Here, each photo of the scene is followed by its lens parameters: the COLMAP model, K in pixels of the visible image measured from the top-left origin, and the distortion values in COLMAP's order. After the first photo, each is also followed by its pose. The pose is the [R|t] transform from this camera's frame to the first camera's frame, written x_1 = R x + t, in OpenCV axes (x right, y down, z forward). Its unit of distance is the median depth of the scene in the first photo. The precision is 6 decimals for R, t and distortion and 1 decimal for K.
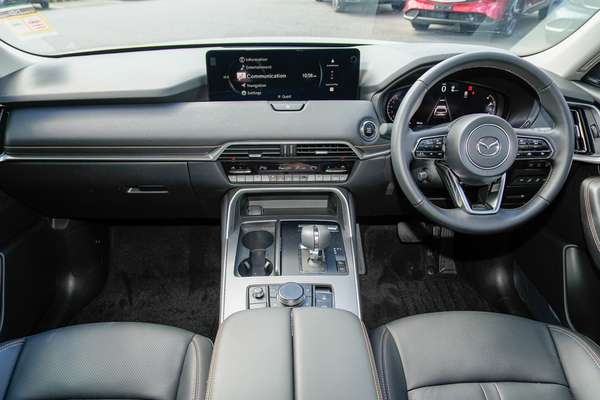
lens RADIAL K [[523.5, 0, 300.0], [0, 523.5, 200.0], [0, 0, 1]] dist [-0.005858, -0.001864]
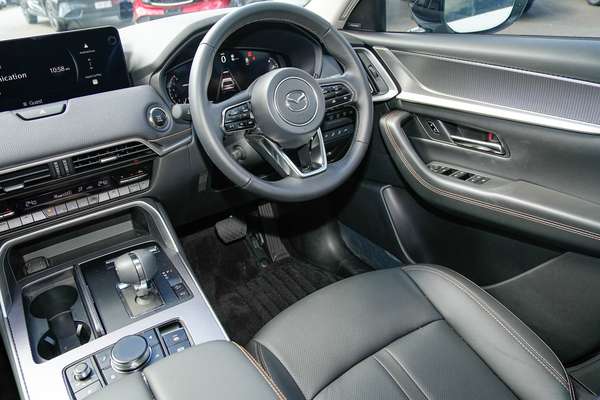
lens RADIAL K [[497.9, 0, 299.5], [0, 497.9, 173.4], [0, 0, 1]] dist [-0.005198, -0.000547]
pose [[0.851129, -0.278730, 0.444847, -0.049916], [0.319804, 0.947307, -0.018325, 0.031019], [-0.416299, 0.157861, 0.895419, 0.233678]]
